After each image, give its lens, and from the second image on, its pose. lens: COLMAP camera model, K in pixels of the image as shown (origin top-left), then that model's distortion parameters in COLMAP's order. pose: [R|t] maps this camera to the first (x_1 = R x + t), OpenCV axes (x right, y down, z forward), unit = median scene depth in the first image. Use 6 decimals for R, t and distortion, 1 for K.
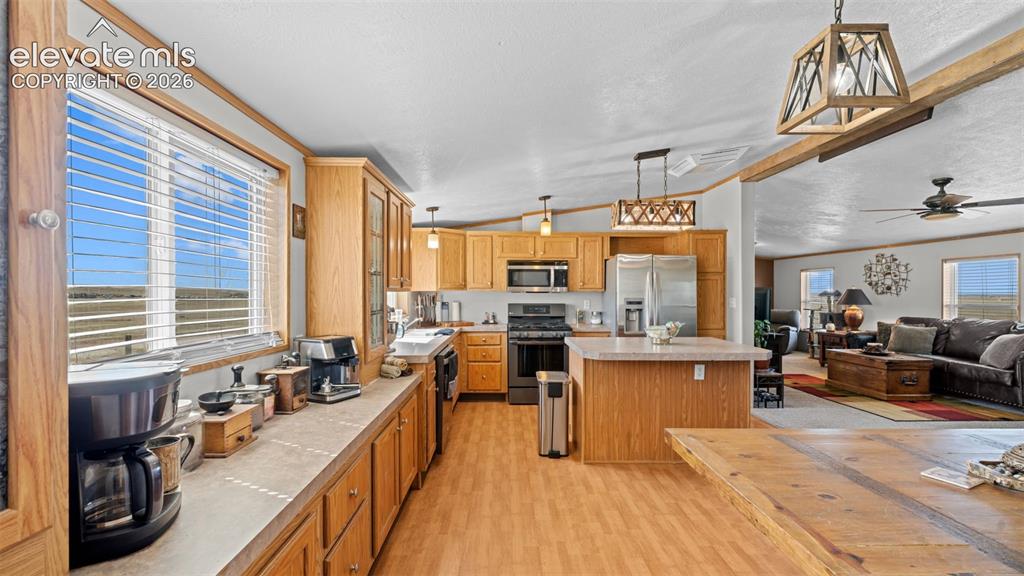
lens RADIAL K [[415.1, 0, 506.0], [0, 415.1, 293.8], [0, 0, 1]] dist [0.000891, -0.000679]
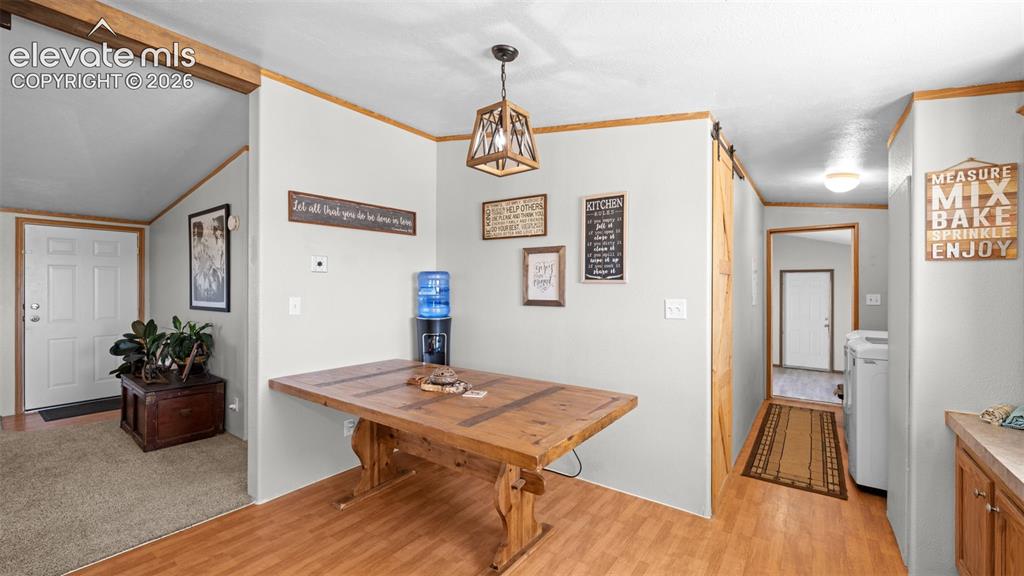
lens RADIAL K [[415.1, 0, 505.4], [0, 415.1, 286.3], [0, 0, 1]] dist [0.000891, -0.000679]
pose [[-0.796681, -0.001478, 0.604398, -0.020261], [-0.001978, 0.999998, -0.000163, -0.002836], [-0.604396, -0.001325, -0.796683, 0.581029]]
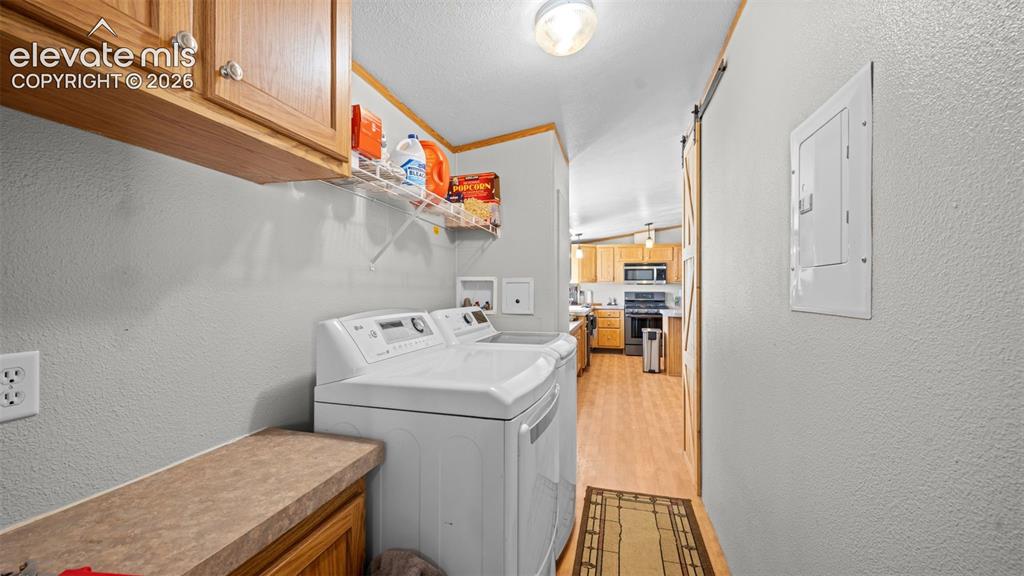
lens RADIAL K [[415.1, 0, 503.8], [0, 415.1, 286.5], [0, 0, 1]] dist [0.000891, -0.000679]
pose [[0.961985, -0.003569, -0.273080, -0.006054], [0.000171, 0.999922, -0.012466, 0.025094], [0.273103, 0.011946, 0.961911, -0.614894]]
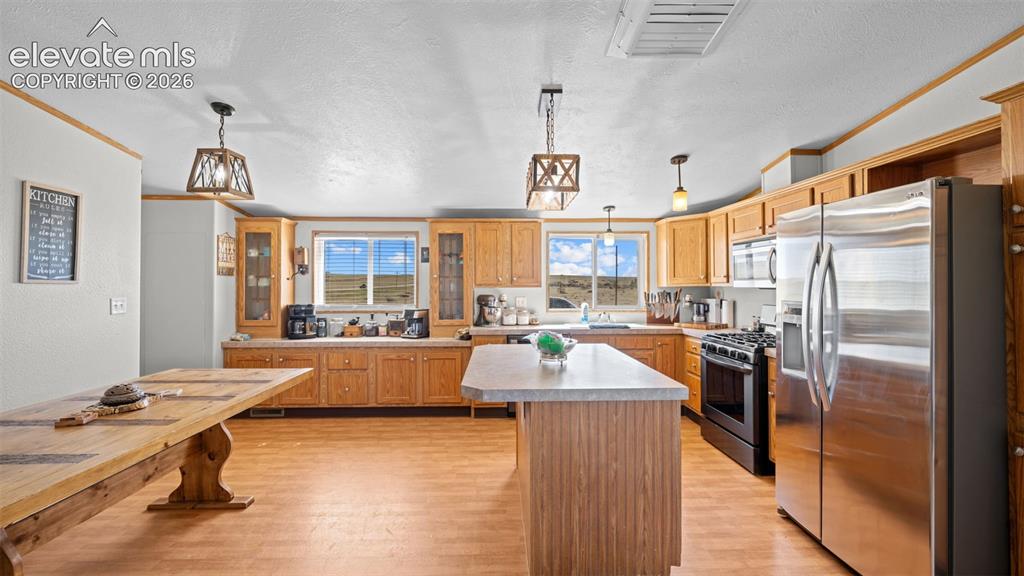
lens RADIAL K [[415.1, 0, 506.2], [0, 415.1, 282.9], [0, 0, 1]] dist [0.000891, -0.000679]
pose [[0.020937, -0.008957, -0.999741, 0.731312], [-0.002971, 0.999955, -0.009022, -0.005342], [0.999776, 0.003159, 0.020909, 0.607655]]
